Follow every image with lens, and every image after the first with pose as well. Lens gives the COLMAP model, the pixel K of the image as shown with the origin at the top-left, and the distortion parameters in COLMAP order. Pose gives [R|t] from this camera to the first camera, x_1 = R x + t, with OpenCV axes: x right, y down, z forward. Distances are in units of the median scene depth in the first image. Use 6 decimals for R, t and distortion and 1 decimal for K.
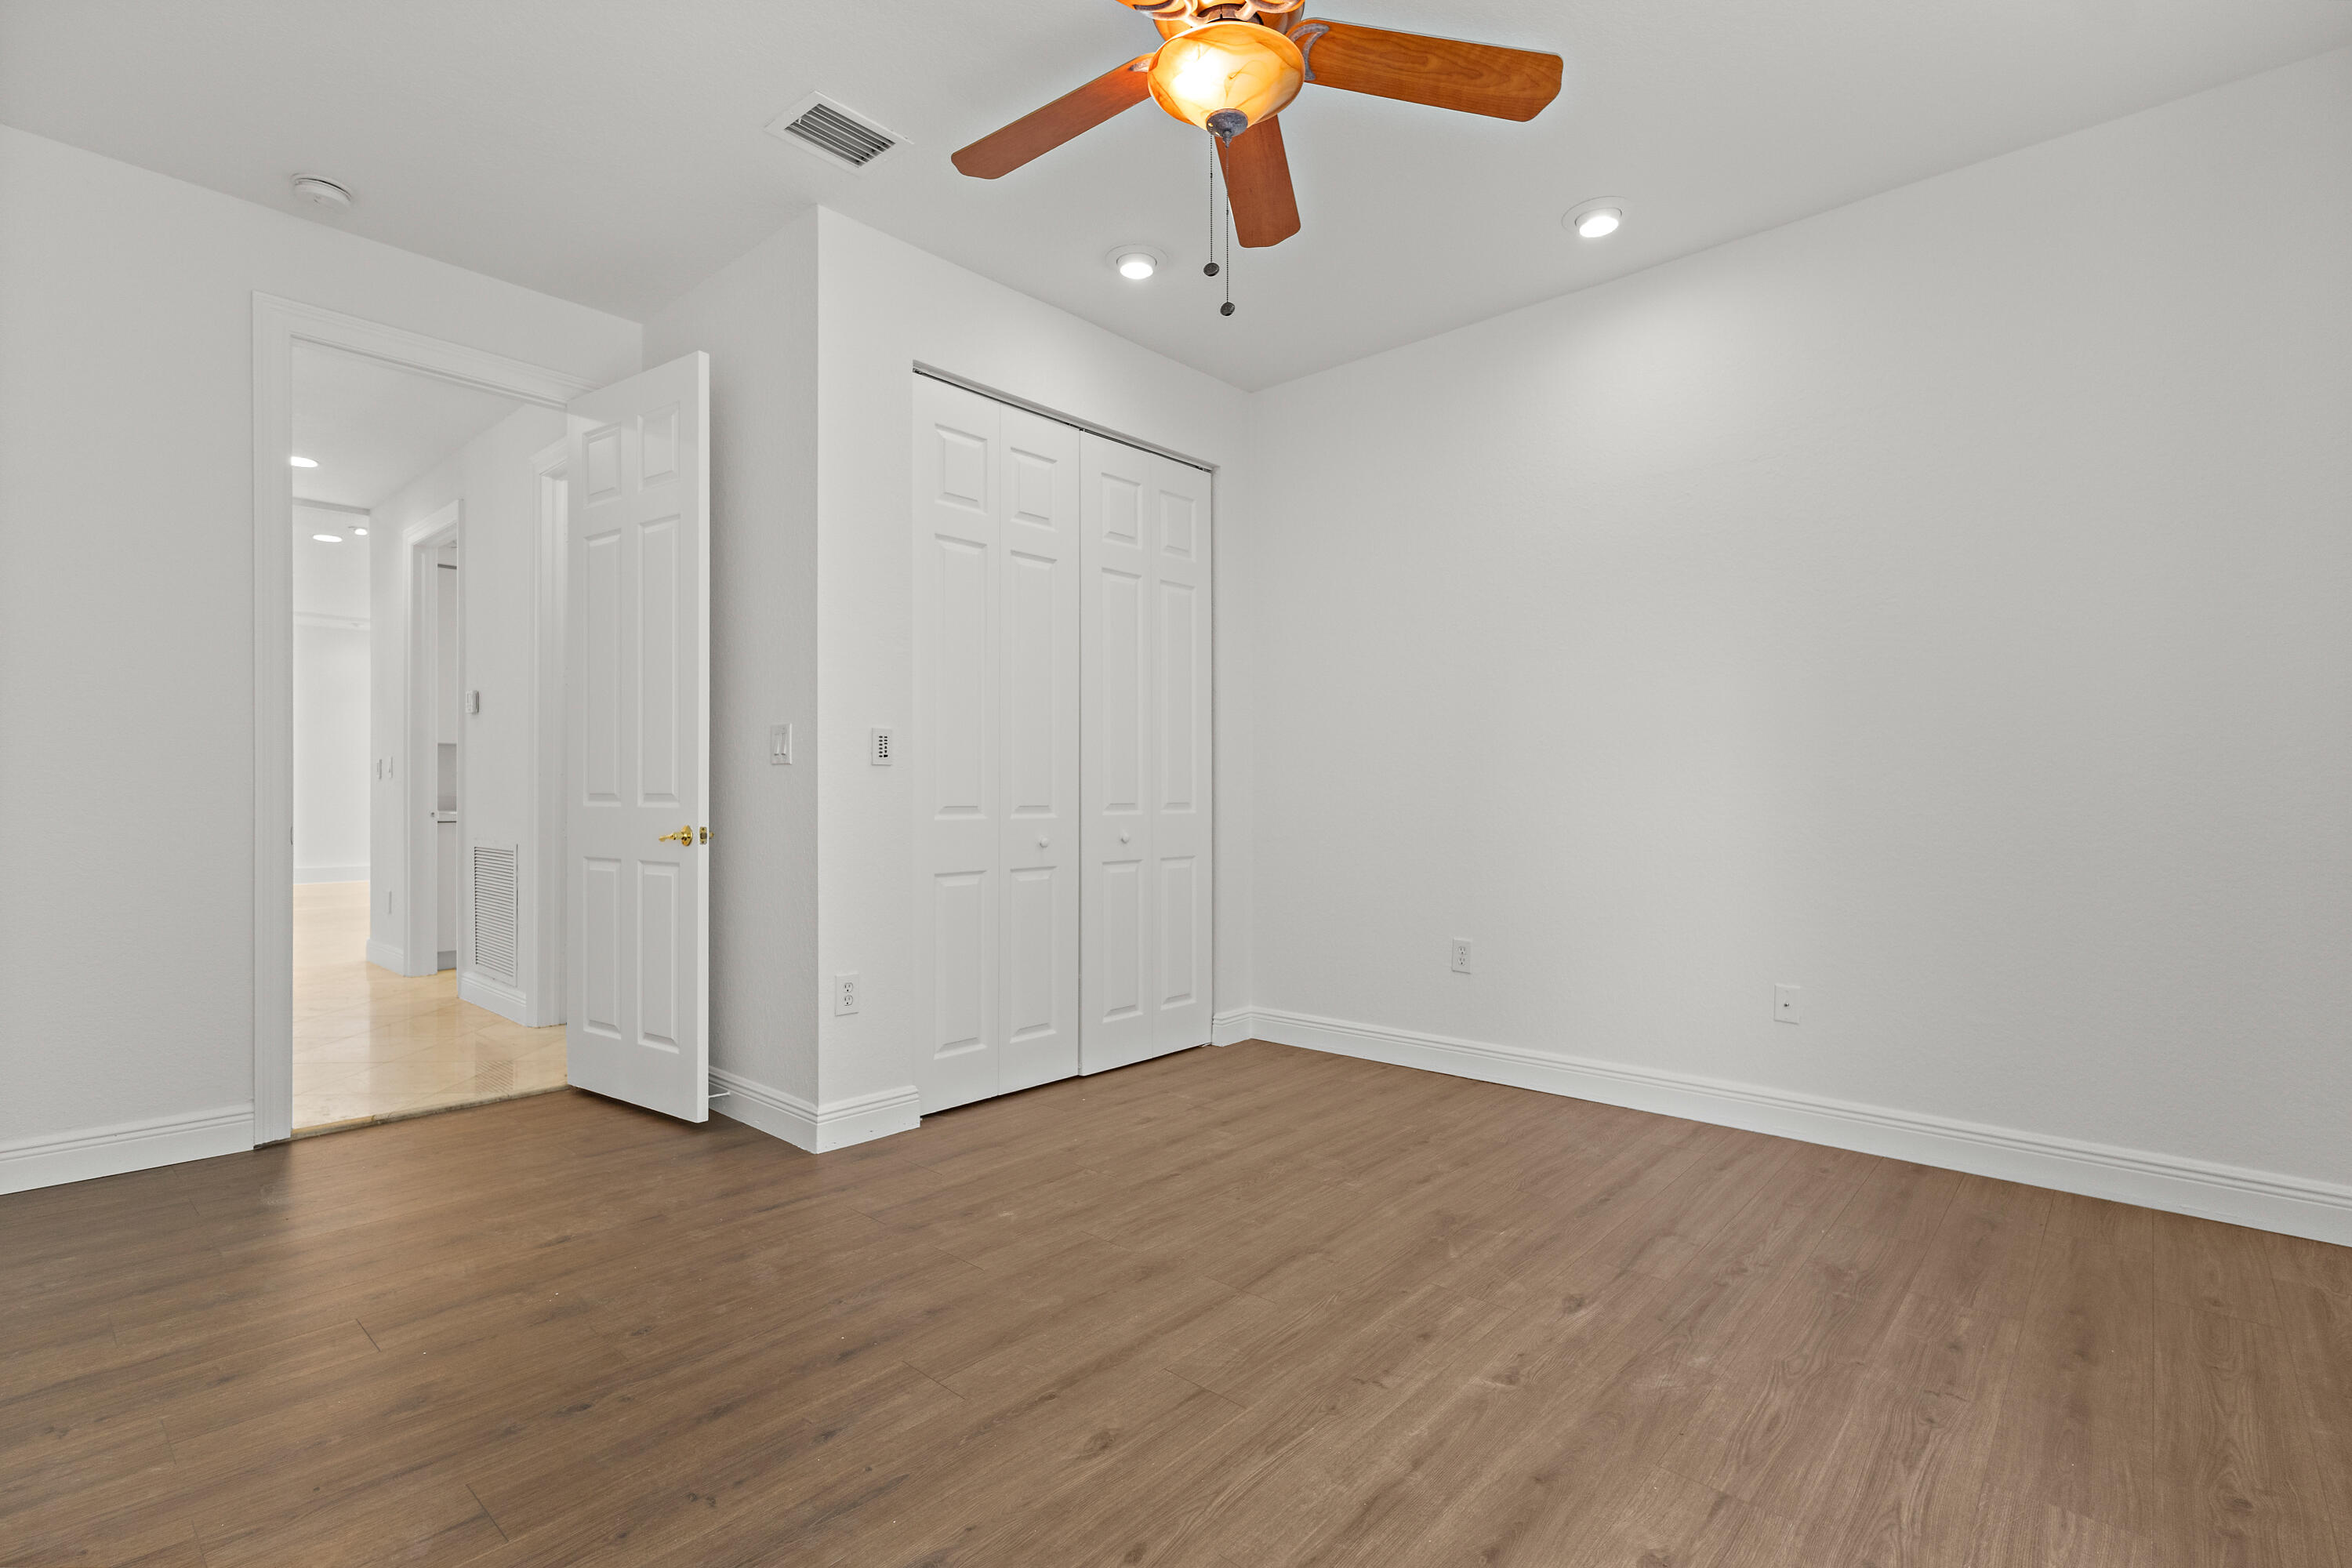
lens RADIAL K [[1083.0, 0, 1165.2], [0, 1083.0, 790.5], [0, 0, 1]] dist [-0.001599, 0.002115]
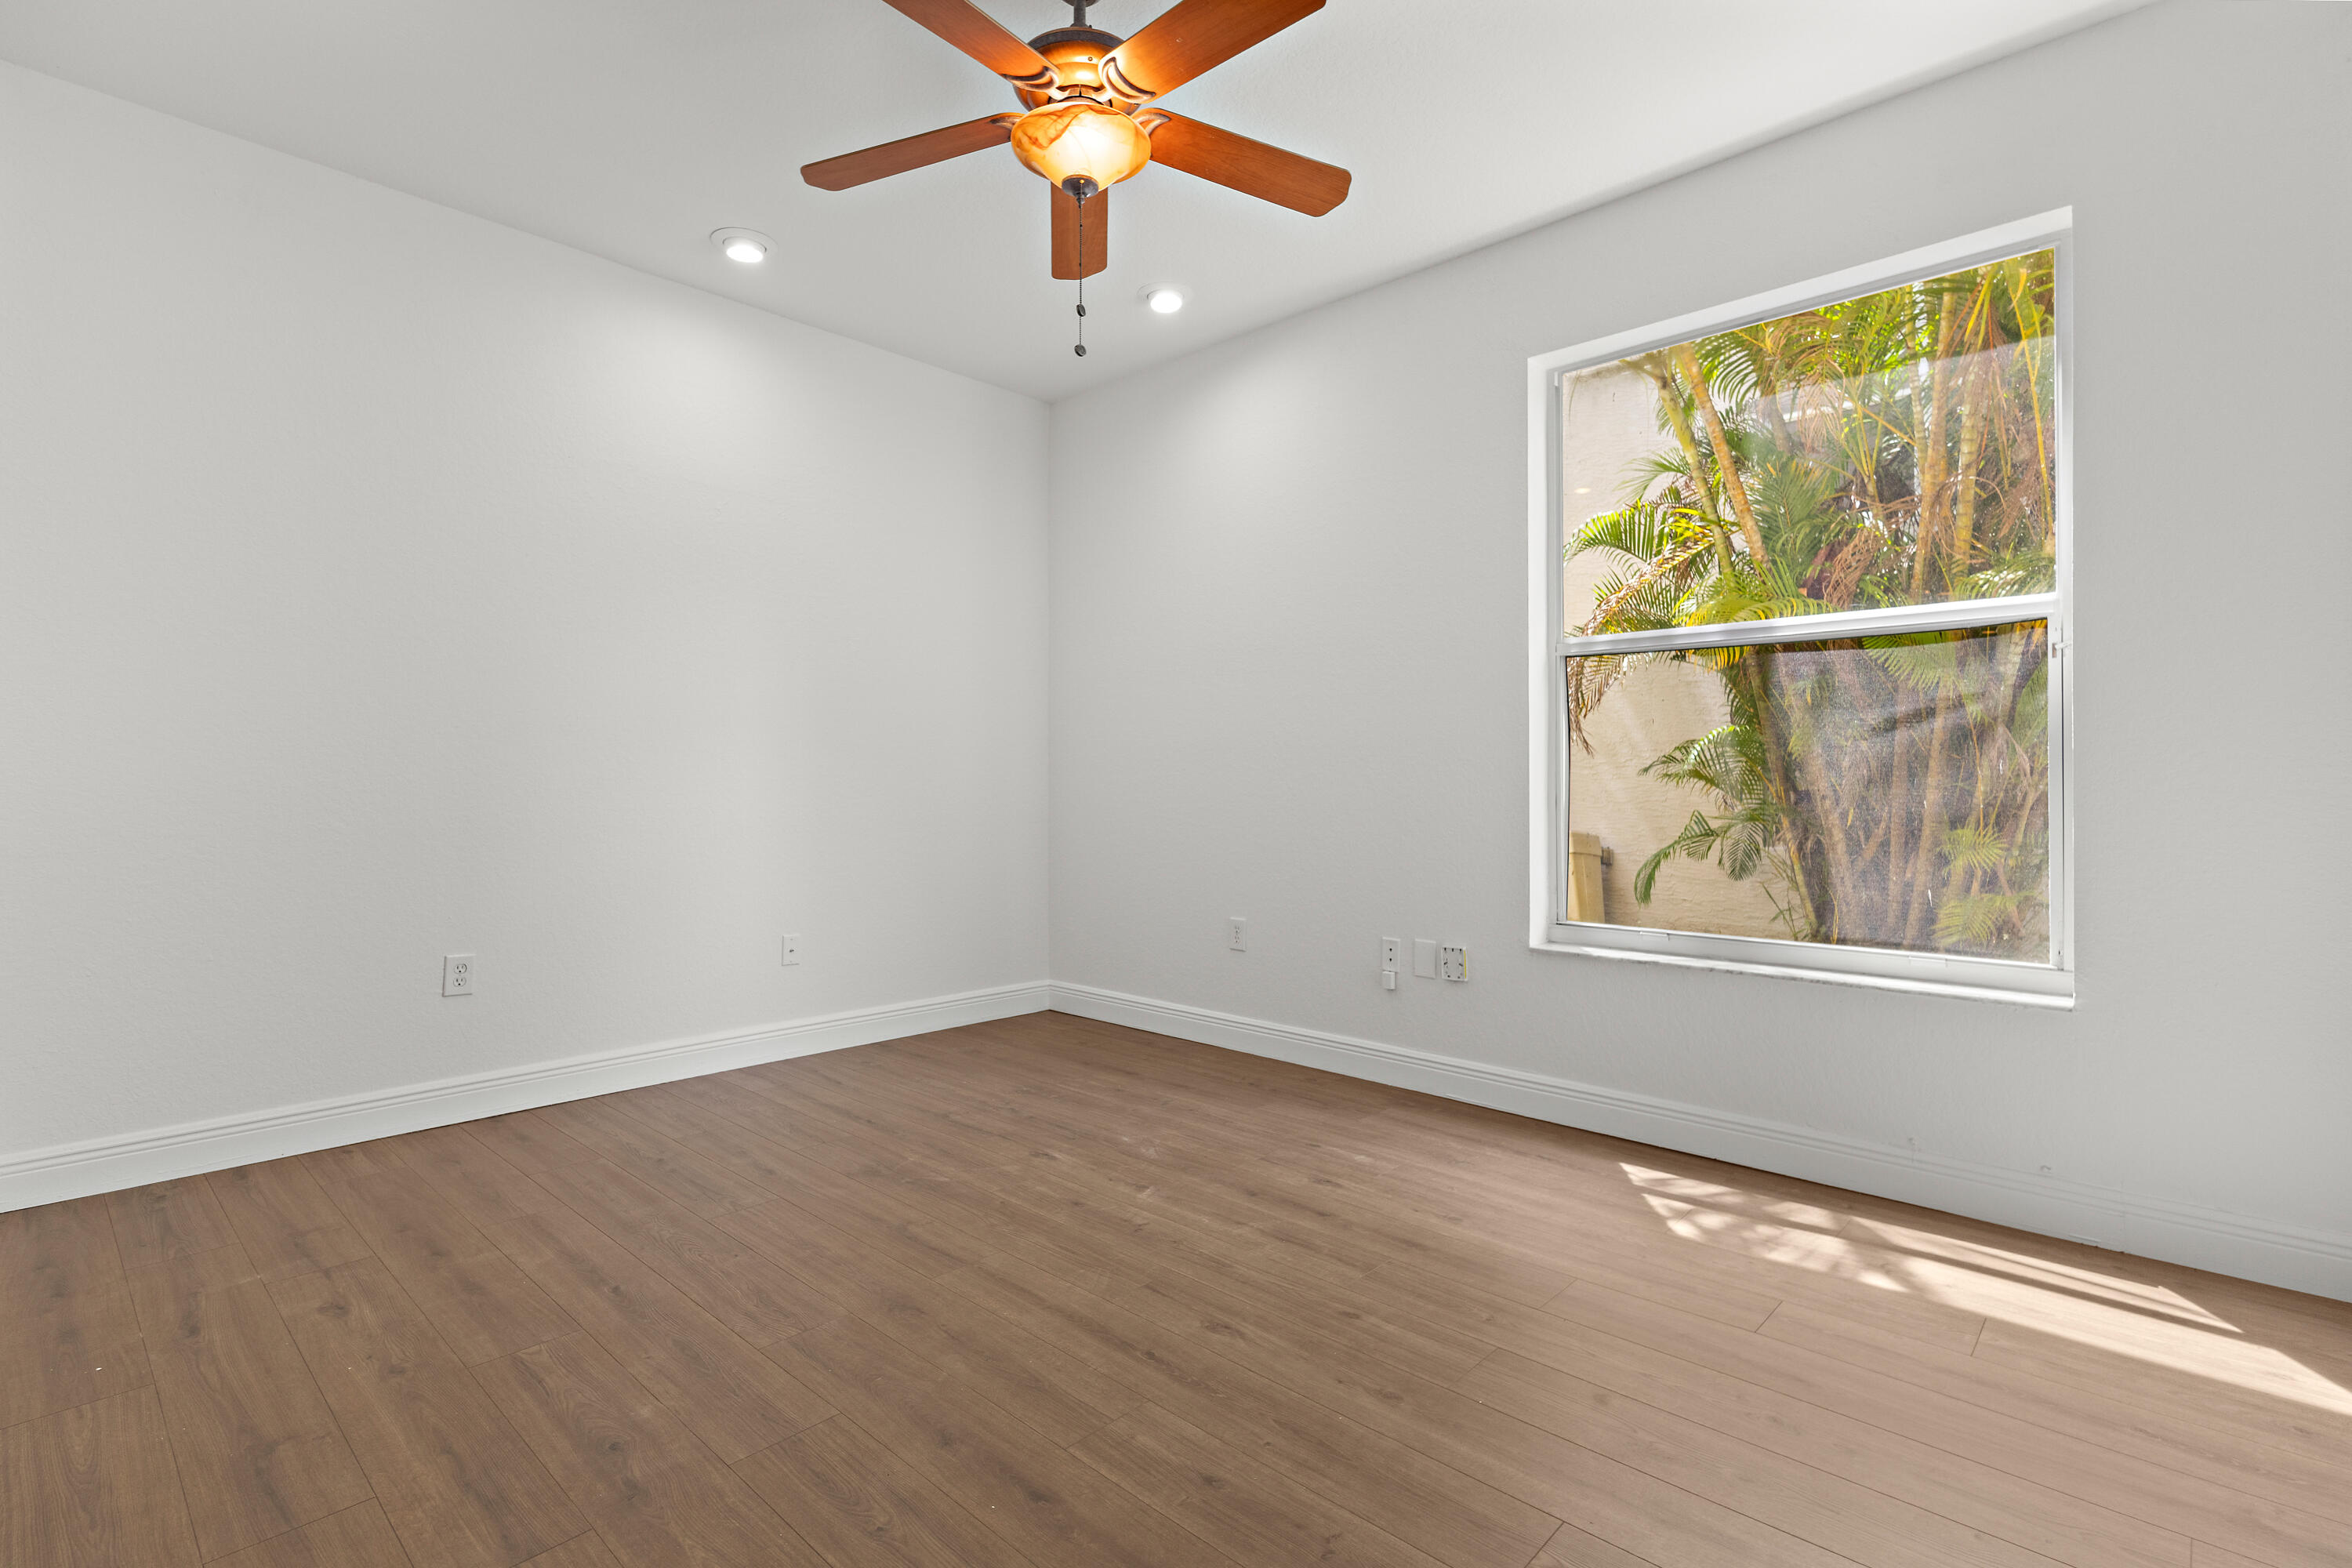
lens RADIAL K [[1083.0, 0, 1168.5], [0, 1083.0, 774.7], [0, 0, 1]] dist [-0.001599, 0.002115]
pose [[0.028744, 0.004525, 0.999577, -0.919612], [-0.007907, 0.999959, -0.004299, -0.001773], [-0.999556, -0.007781, 0.028778, 0.752638]]
